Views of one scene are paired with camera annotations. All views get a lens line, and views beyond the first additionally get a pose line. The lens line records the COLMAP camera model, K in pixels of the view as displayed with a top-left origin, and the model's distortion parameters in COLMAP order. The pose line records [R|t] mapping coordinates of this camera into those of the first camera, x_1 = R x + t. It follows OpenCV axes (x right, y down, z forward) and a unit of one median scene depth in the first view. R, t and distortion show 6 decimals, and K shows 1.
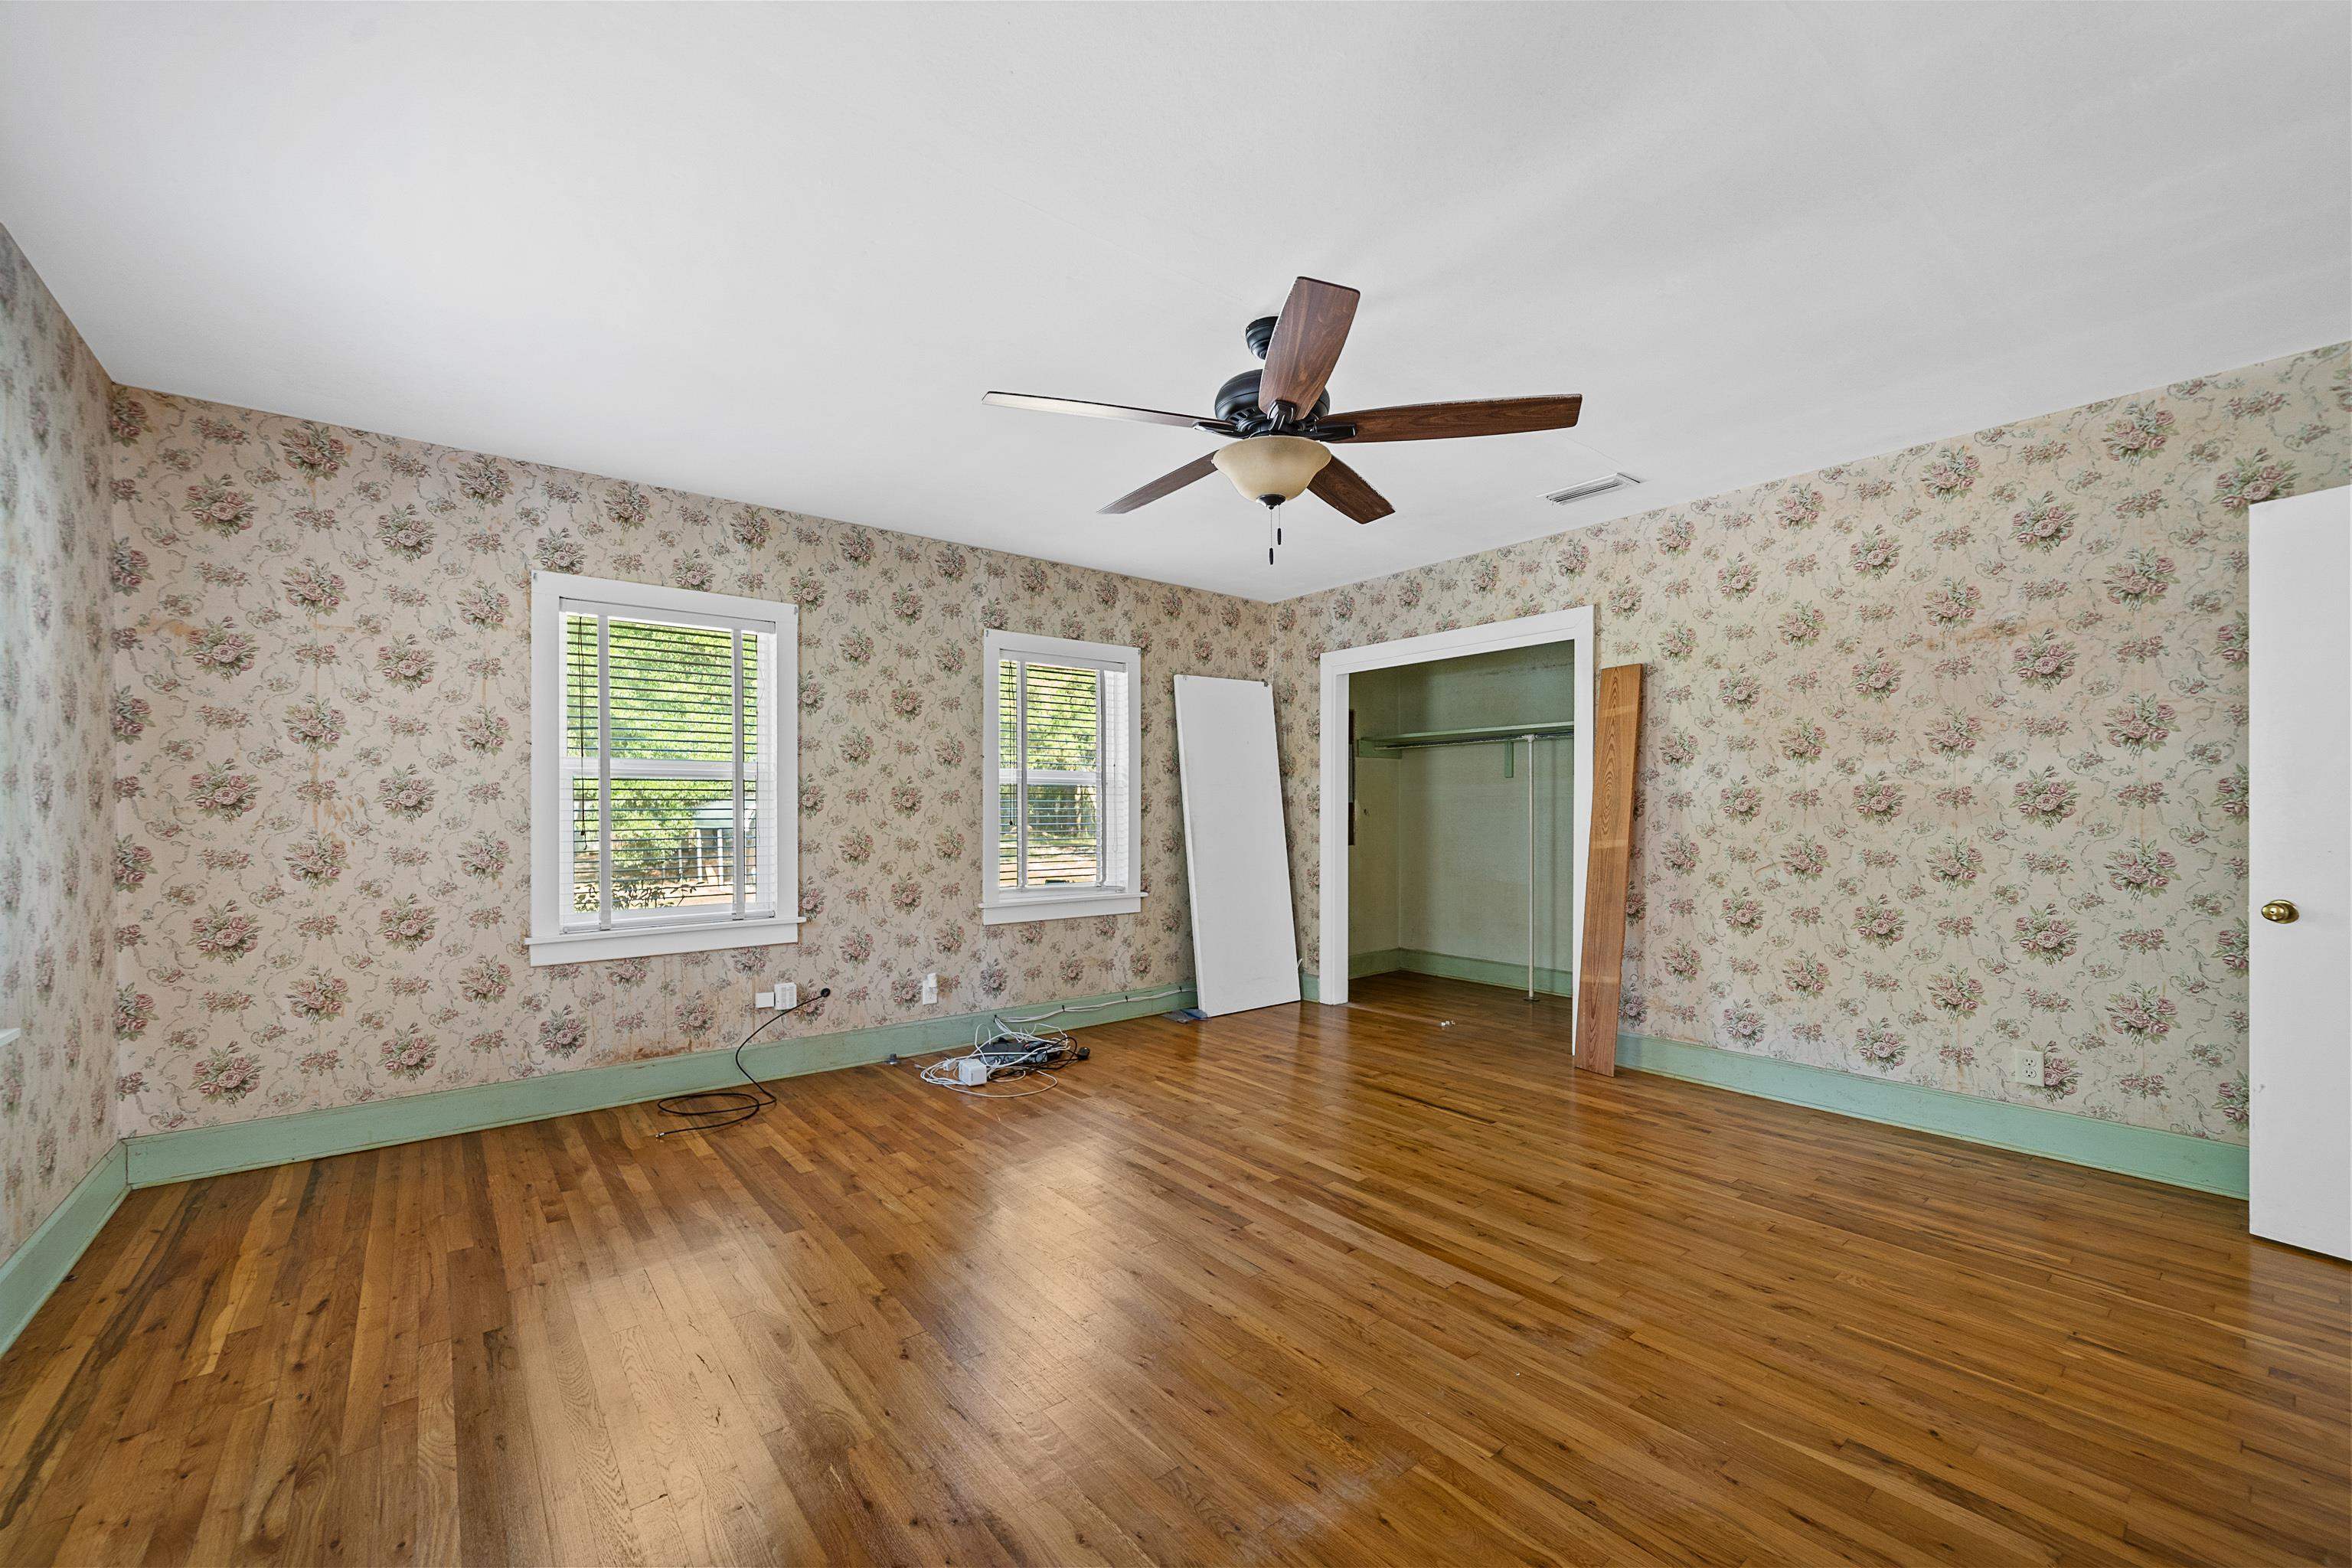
lens RADIAL K [[960.7, 0, 1165.9], [0, 960.7, 813.2], [0, 0, 1]] dist [0.000370, -0.000133]
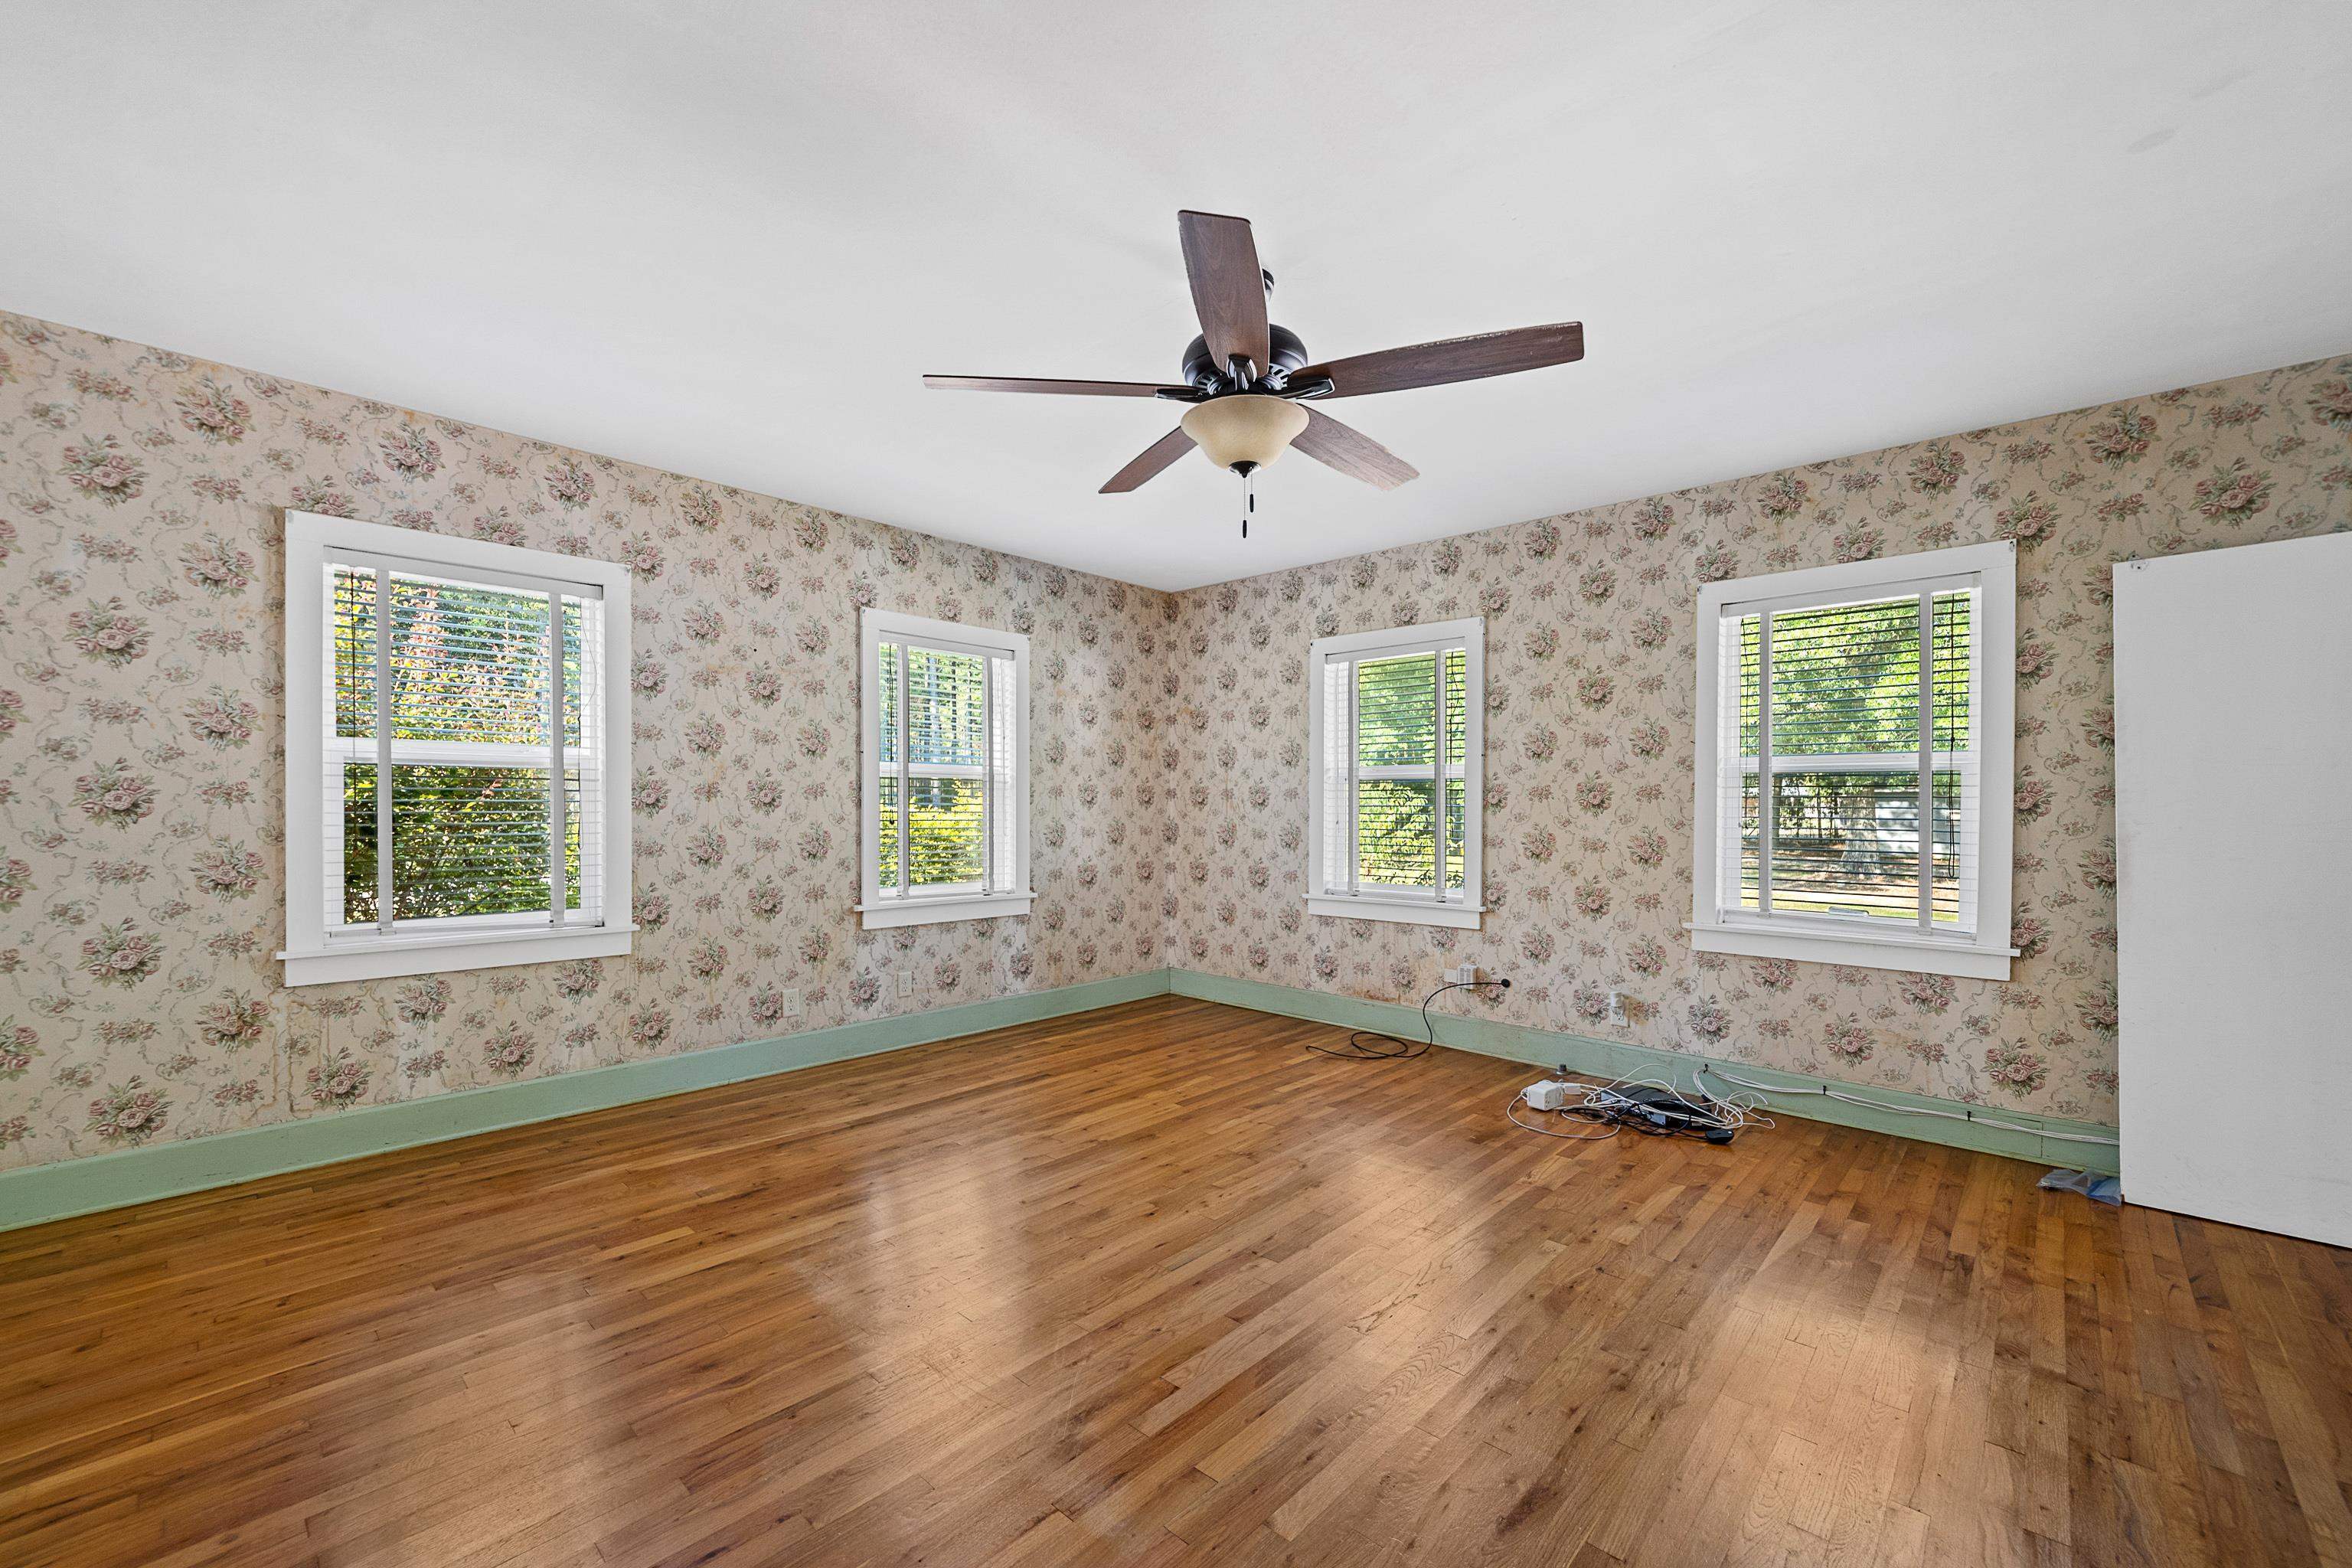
lens RADIAL K [[960.7, 0, 1165.9], [0, 960.7, 813.2], [0, 0, 1]] dist [0.000370, -0.000133]
pose [[0.119998, 0.008972, -0.992734, 0.662716], [-0.010418, 0.999915, 0.007777, -0.000968], [0.992719, 0.009410, 0.120082, 0.537113]]
